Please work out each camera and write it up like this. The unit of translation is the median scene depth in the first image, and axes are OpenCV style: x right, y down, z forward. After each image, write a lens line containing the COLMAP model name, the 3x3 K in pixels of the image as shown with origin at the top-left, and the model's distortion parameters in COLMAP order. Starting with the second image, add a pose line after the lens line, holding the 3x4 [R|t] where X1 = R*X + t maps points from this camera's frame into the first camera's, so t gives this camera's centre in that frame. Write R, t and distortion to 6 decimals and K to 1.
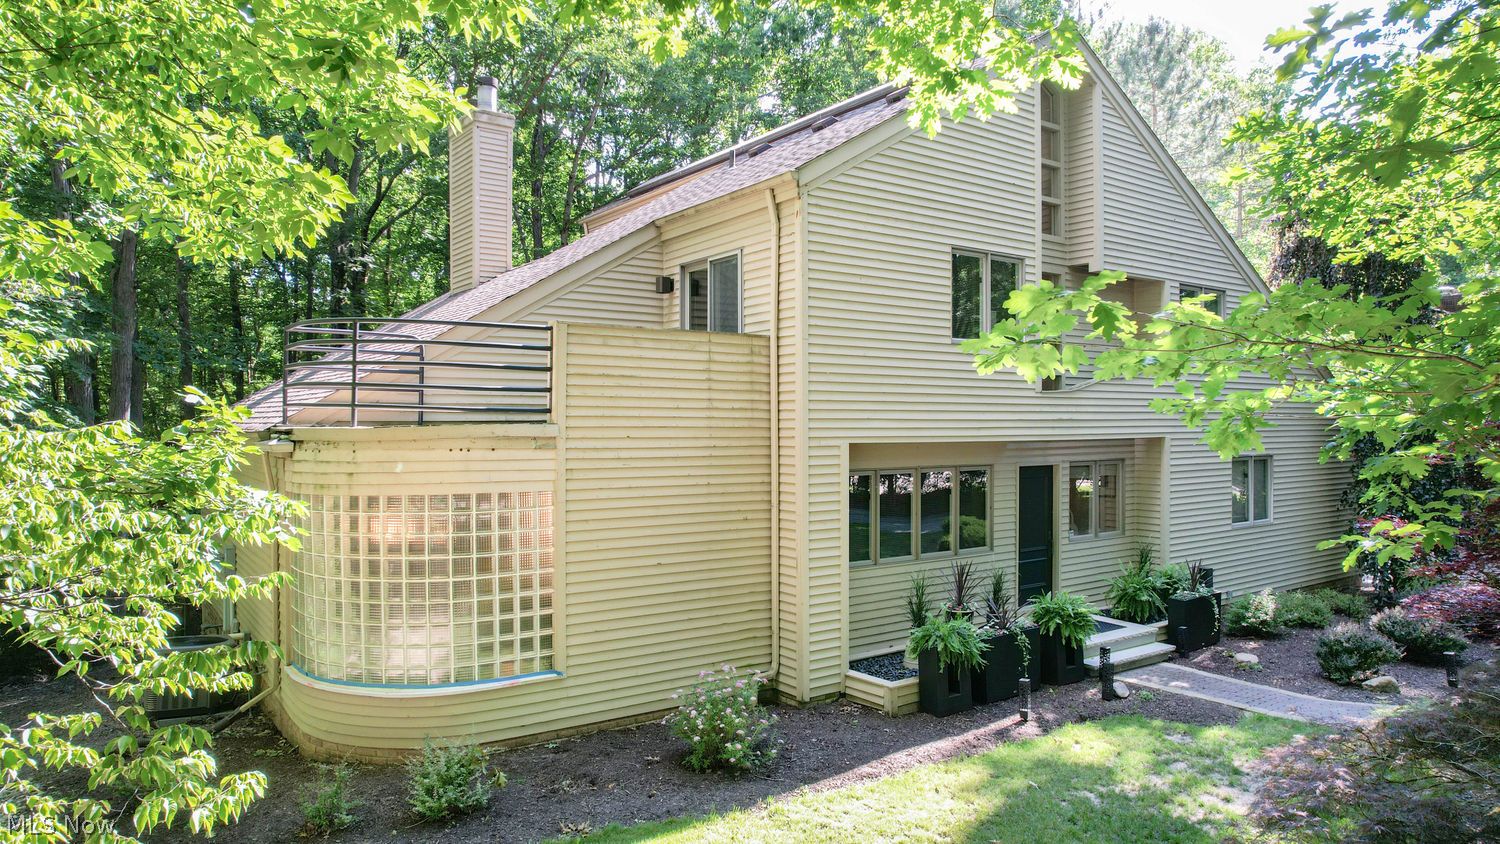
lens RADIAL K [[946.8, 0, 750.0], [0, 946.8, 422.0], [0, 0, 1]] dist [-0.071572, 0.059809]
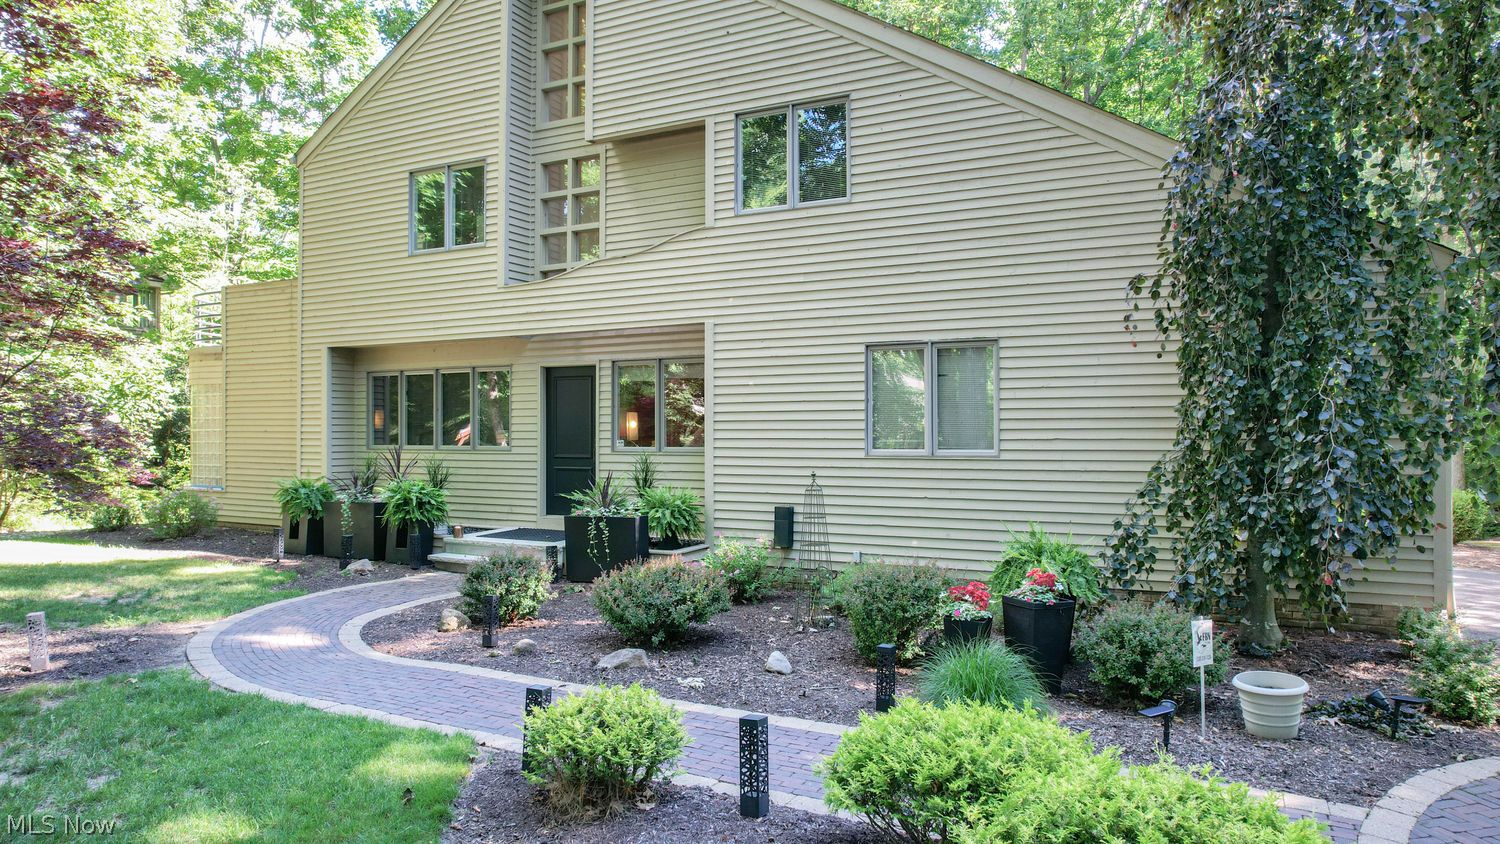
lens RADIAL K [[946.8, 0, 750.0], [0, 946.8, 422.0], [0, 0, 1]] dist [-0.071572, 0.059809]
pose [[0.465471, 0.004413, -0.885052, 1.321415], [0.016332, 0.999774, 0.013575, 0.100226], [0.884912, -0.020774, 0.465294, 0.783301]]
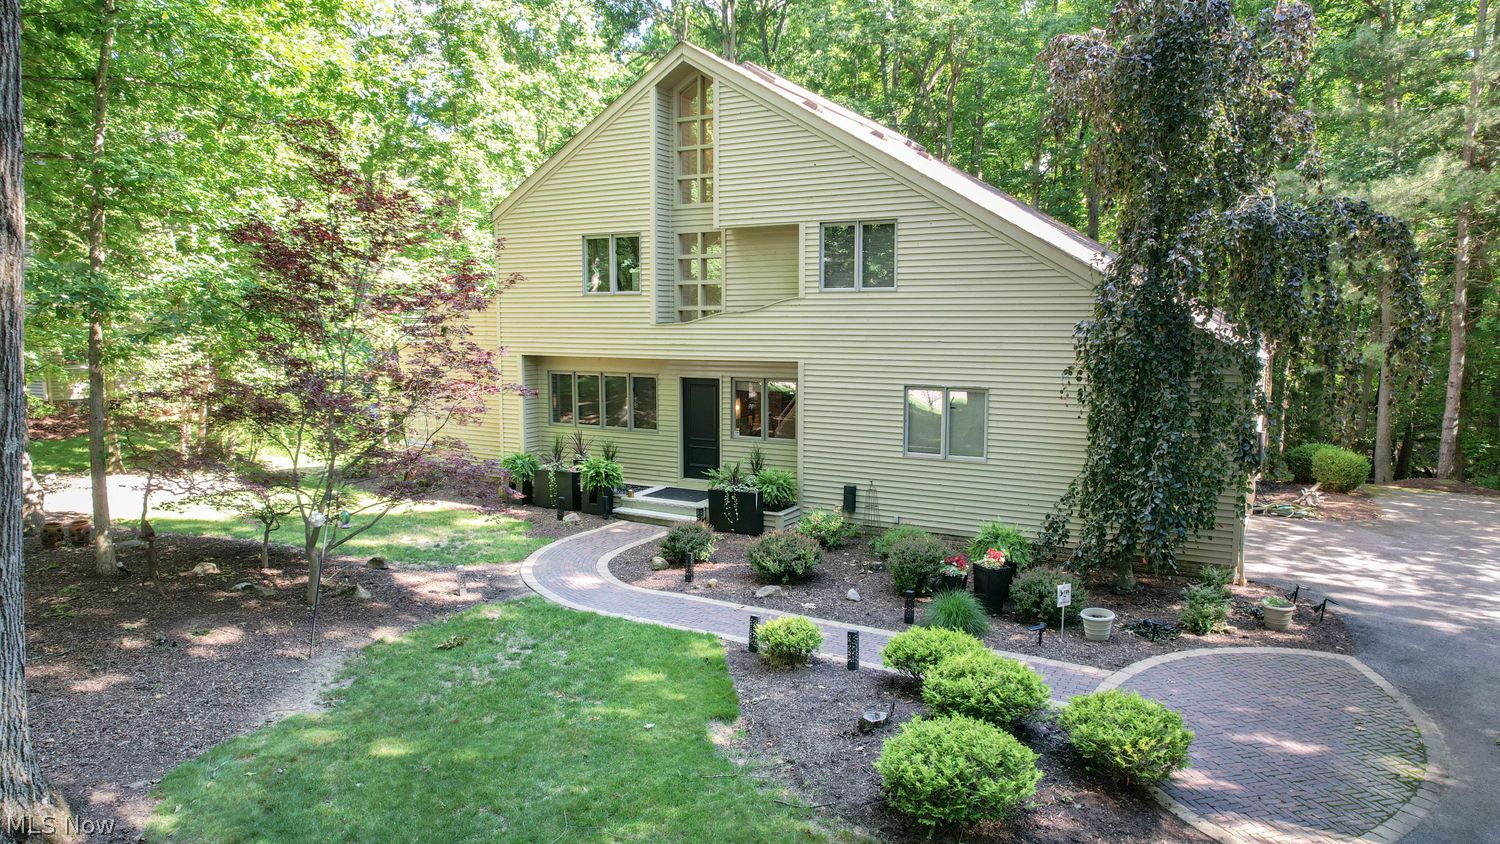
lens RADIAL K [[946.8, 0, 750.0], [0, 946.8, 422.0], [0, 0, 1]] dist [-0.071572, 0.059809]
pose [[0.427953, 0.116146, -0.896307, 1.699868], [0.015890, 0.990588, 0.135950, -0.081911], [0.903661, -0.072423, 0.422080, 0.525873]]
